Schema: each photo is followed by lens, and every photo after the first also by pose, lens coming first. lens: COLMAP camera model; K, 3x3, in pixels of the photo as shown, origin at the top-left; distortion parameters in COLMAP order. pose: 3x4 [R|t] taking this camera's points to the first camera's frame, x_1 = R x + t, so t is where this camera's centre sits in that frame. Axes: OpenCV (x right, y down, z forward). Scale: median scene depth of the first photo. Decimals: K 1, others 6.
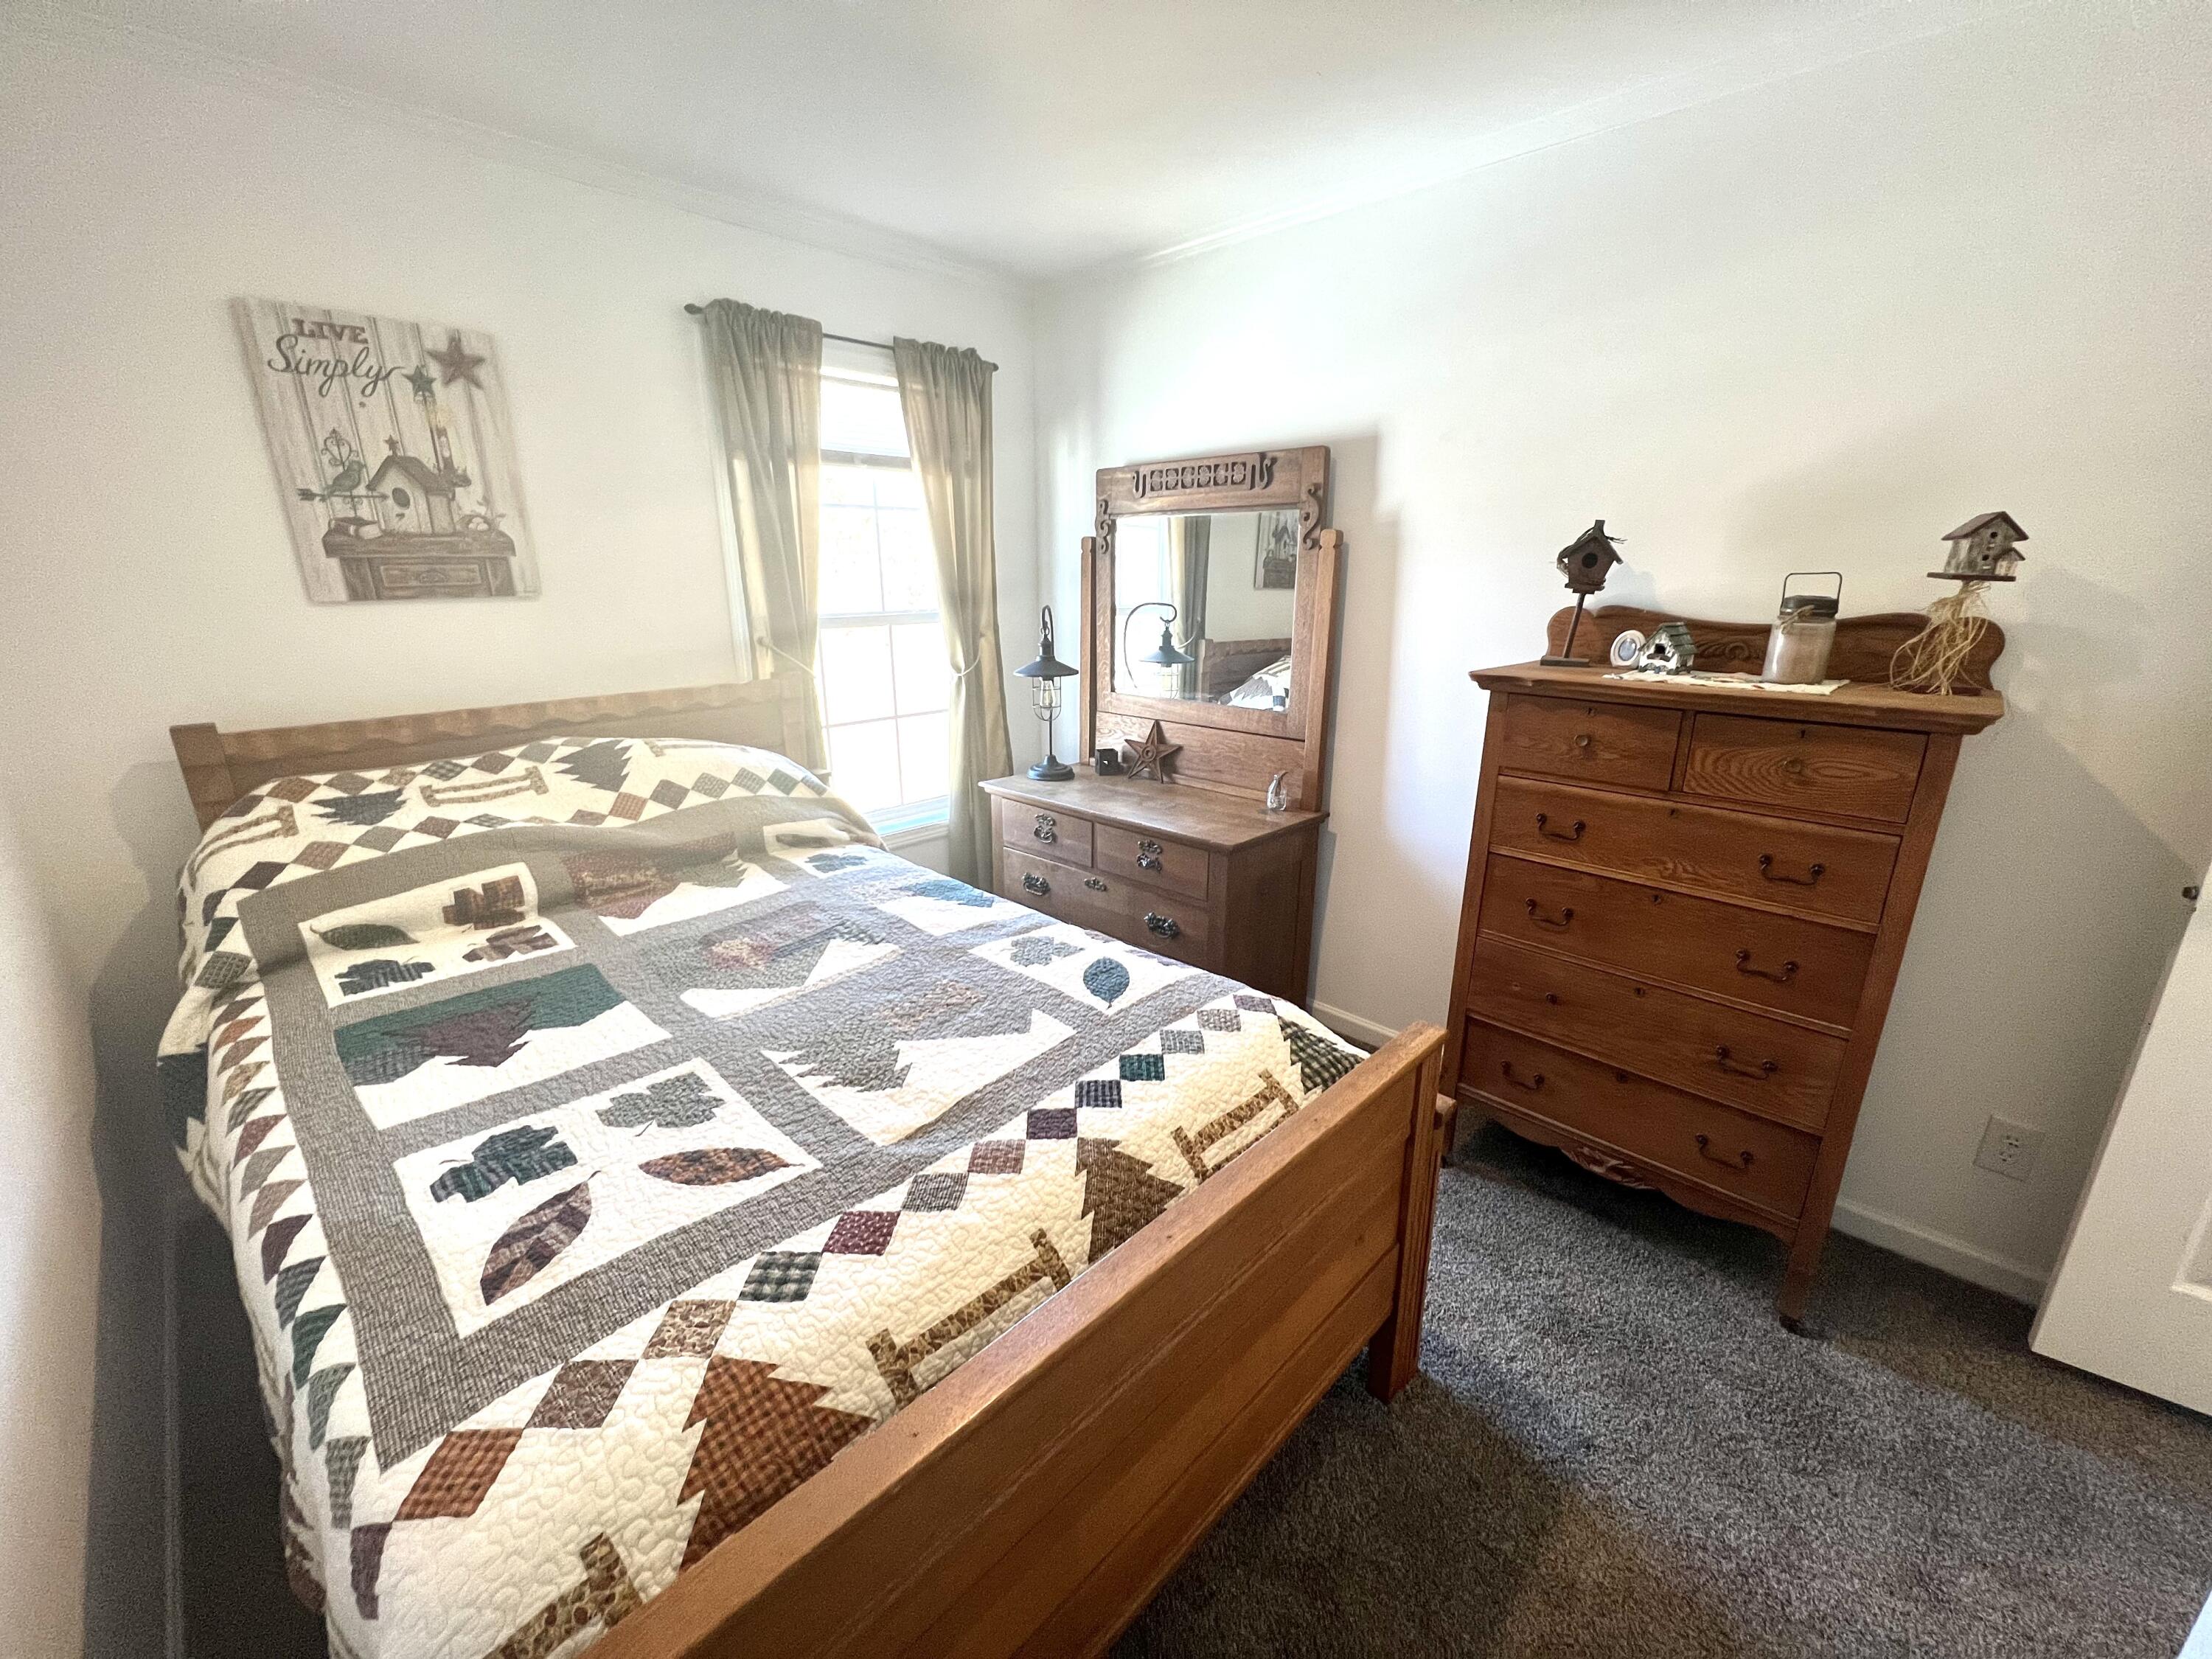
lens RADIAL K [[889.1, 0, 1110.9], [0, 889.1, 825.9], [0, 0, 1]] dist [-0.001838, -0.000080]
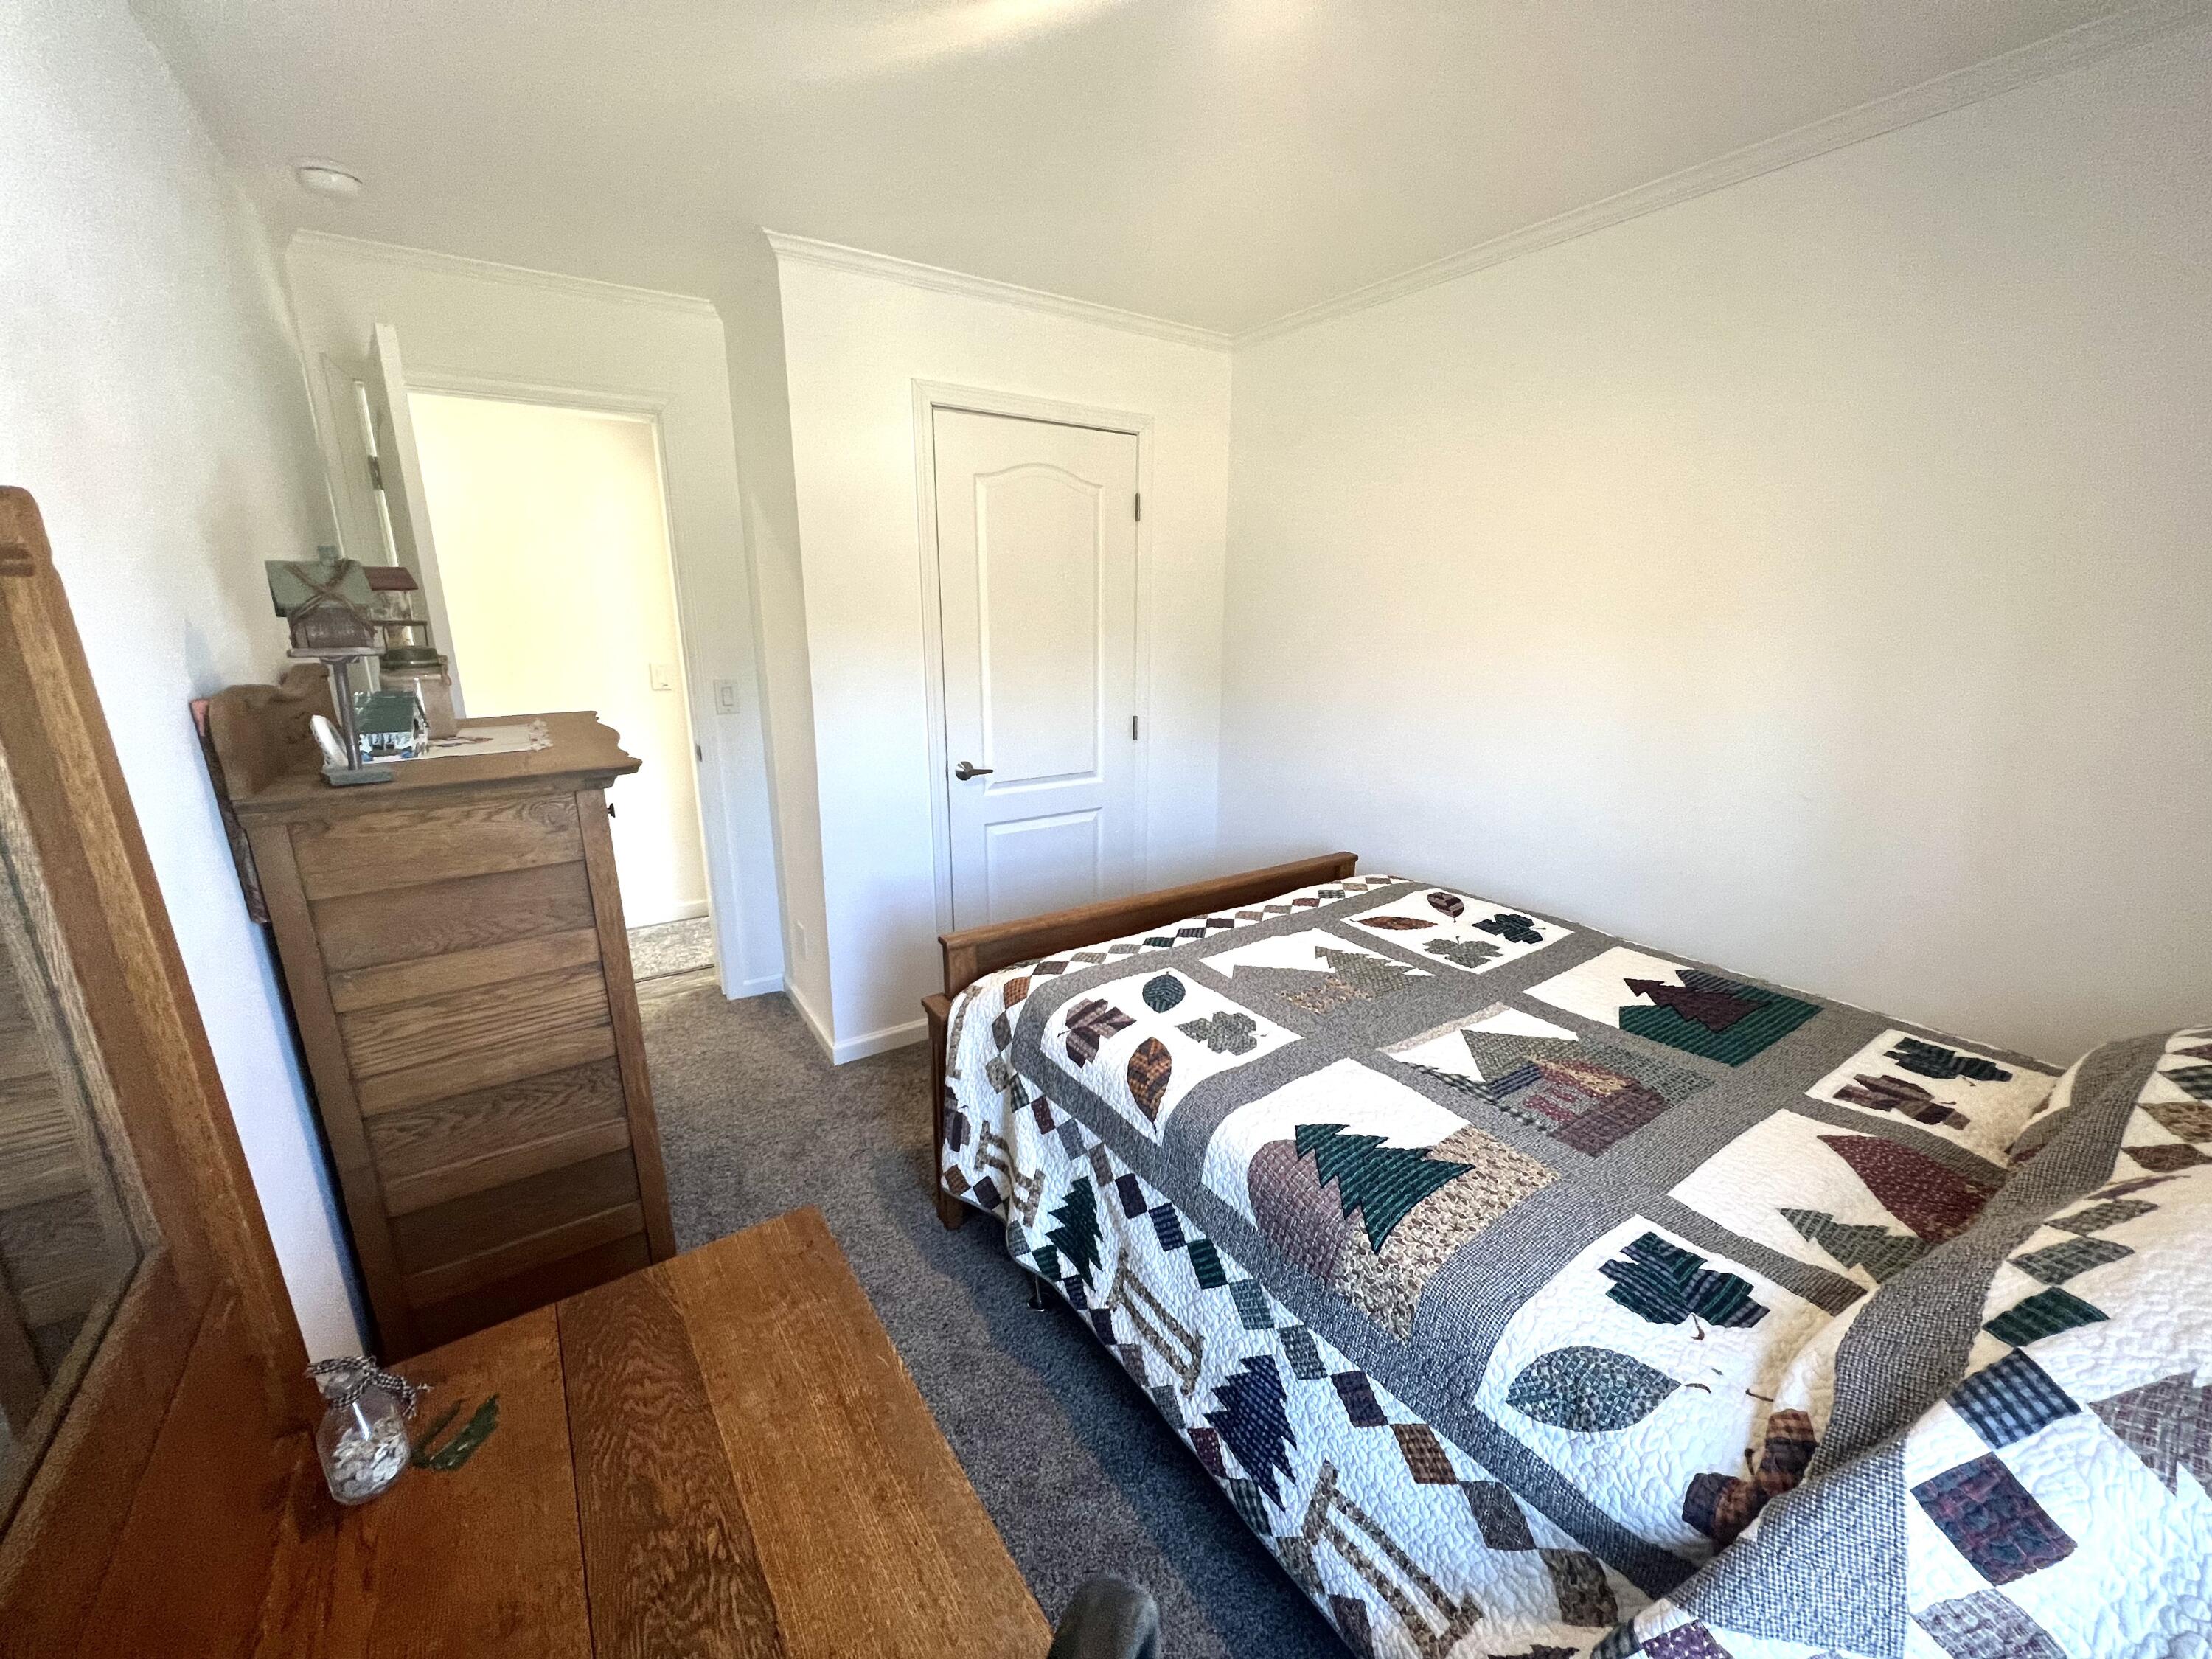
lens RADIAL K [[881.7, 0, 1109.5], [0, 881.7, 829.0], [0, 0, 1]] dist [-0.001662, 0.000327]
pose [[-0.977395, -0.056000, 0.203872, -0.126652], [0.055776, 0.861824, 0.504131, -0.472610], [-0.203933, 0.504106, -0.839219, 1.560743]]
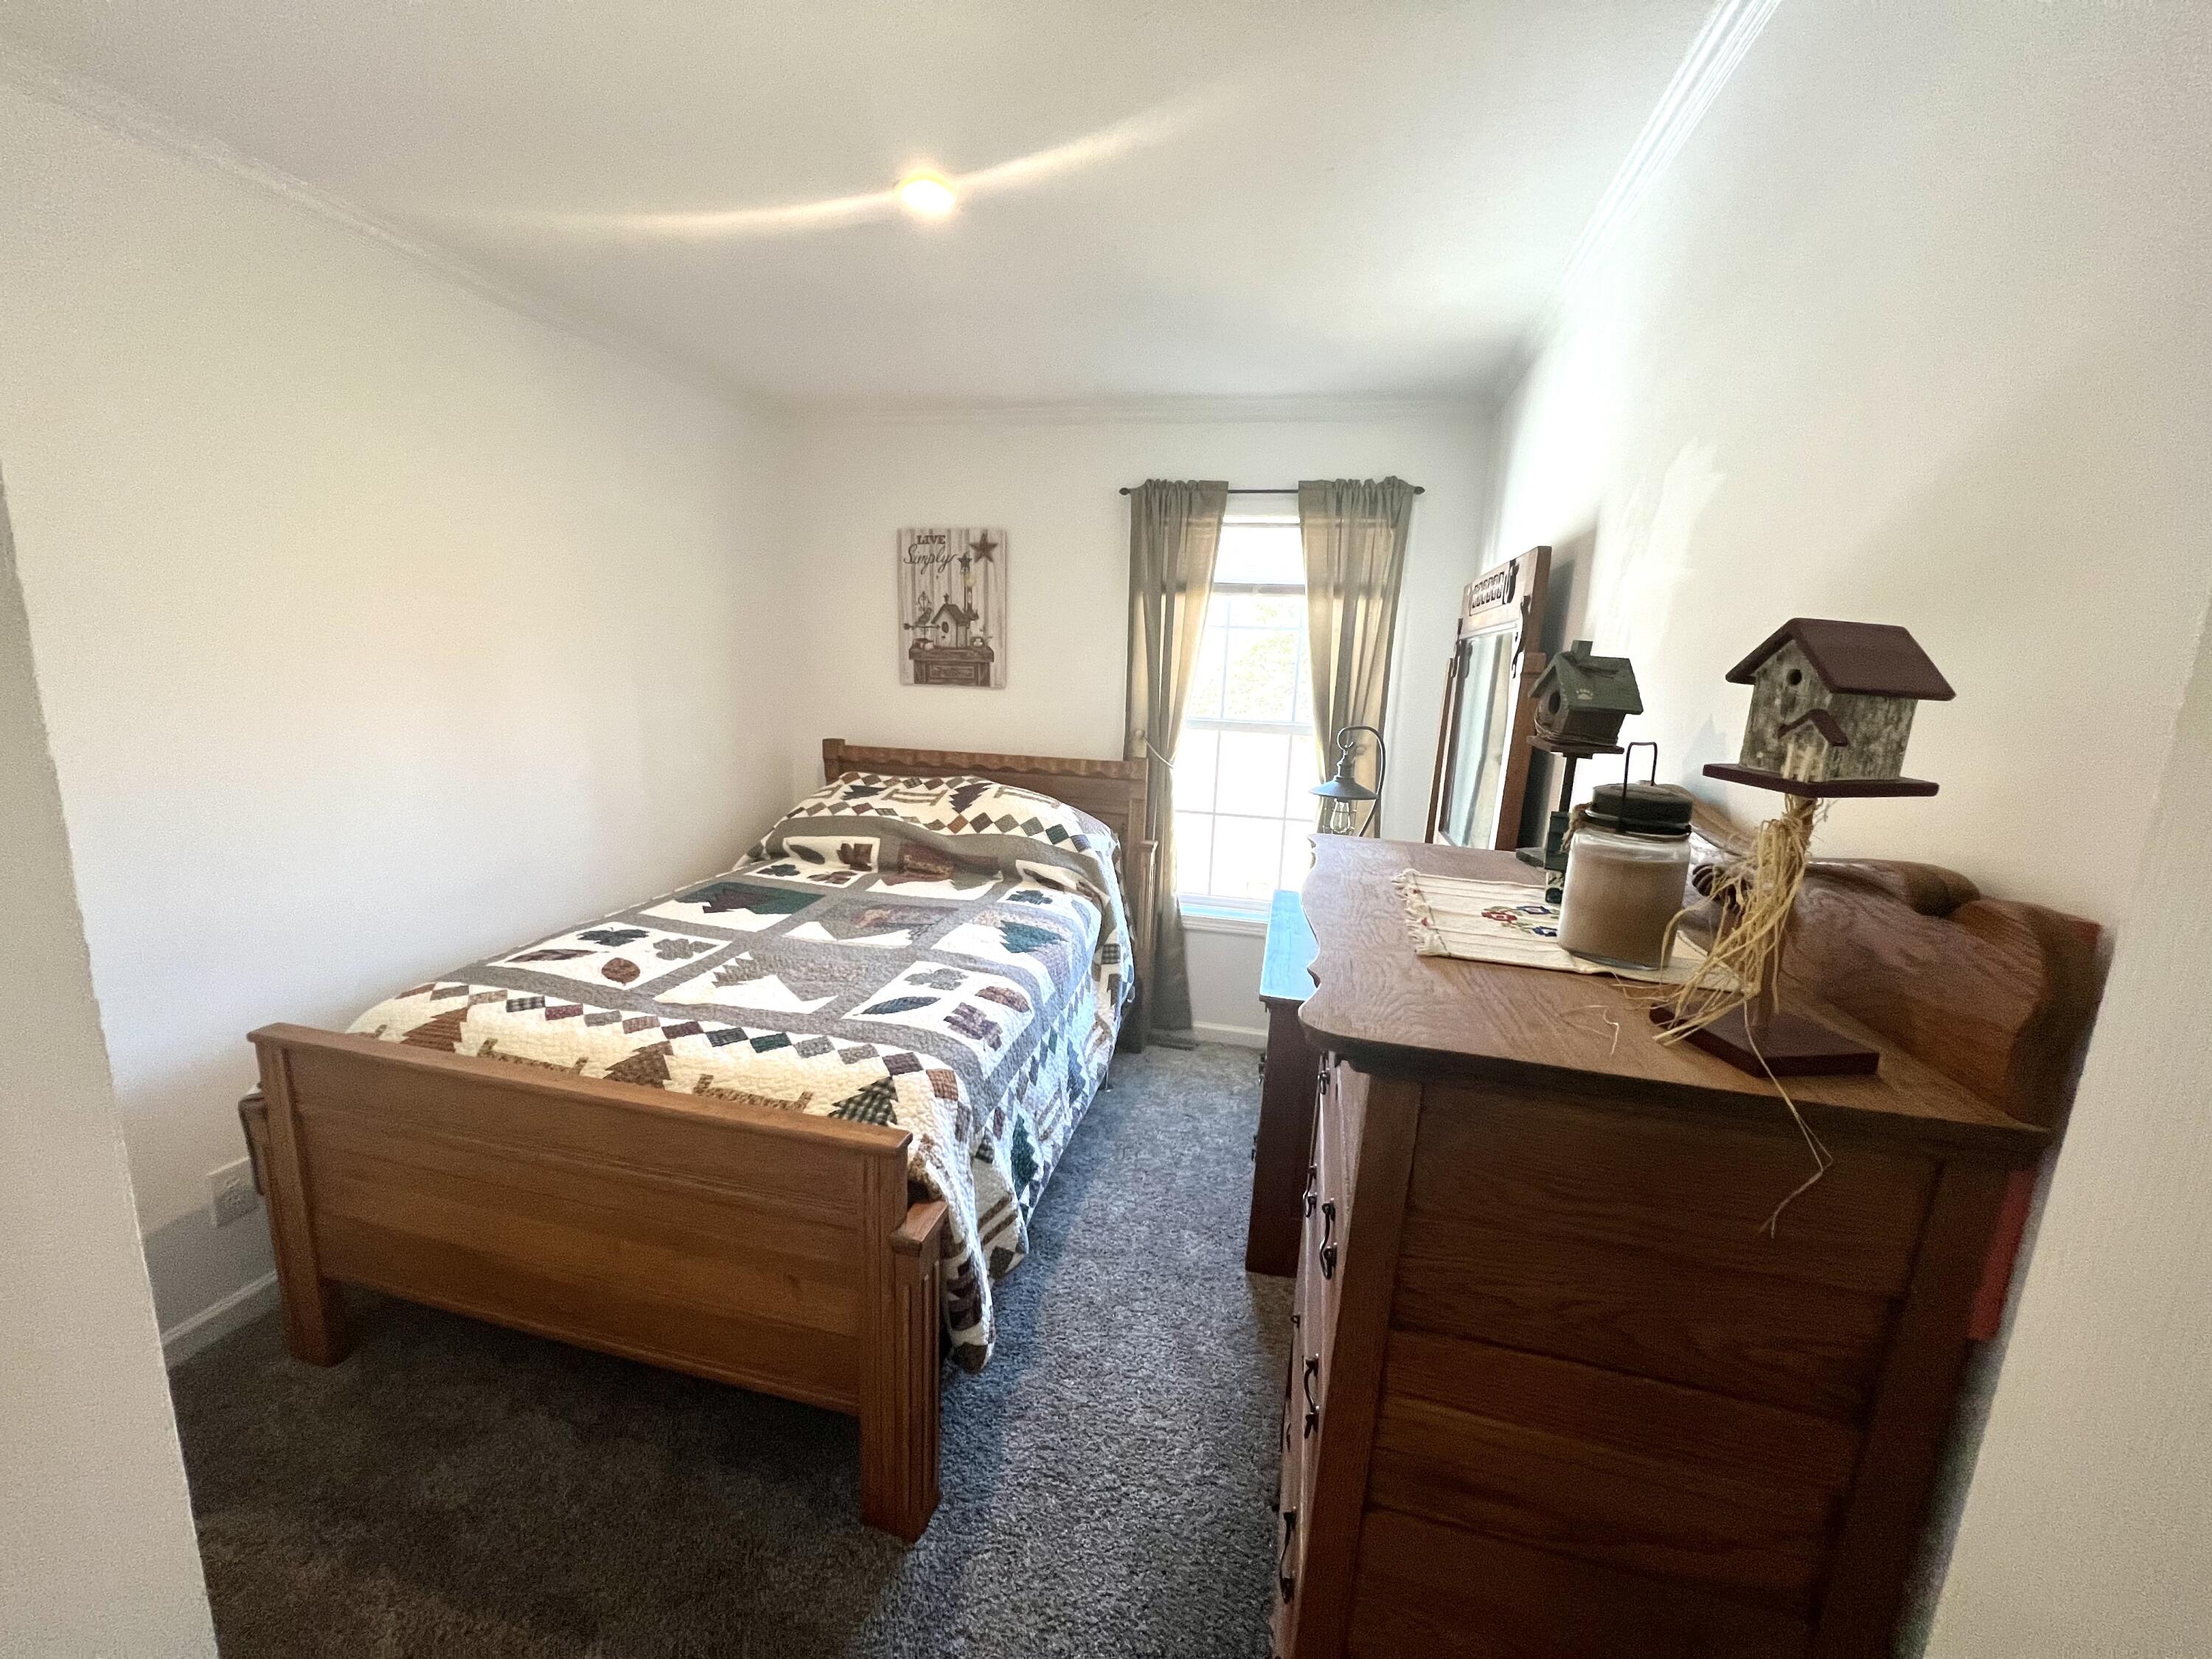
lens RADIAL K [[881.7, 0, 1109.5], [0, 881.7, 829.0], [0, 0, 1]] dist [-0.001662, 0.000327]
pose [[0.513138, 0.180546, -0.839102, 0.949422], [-0.280451, 0.959234, 0.034889, -0.155276], [0.811194, 0.217425, 0.542854, 0.450018]]
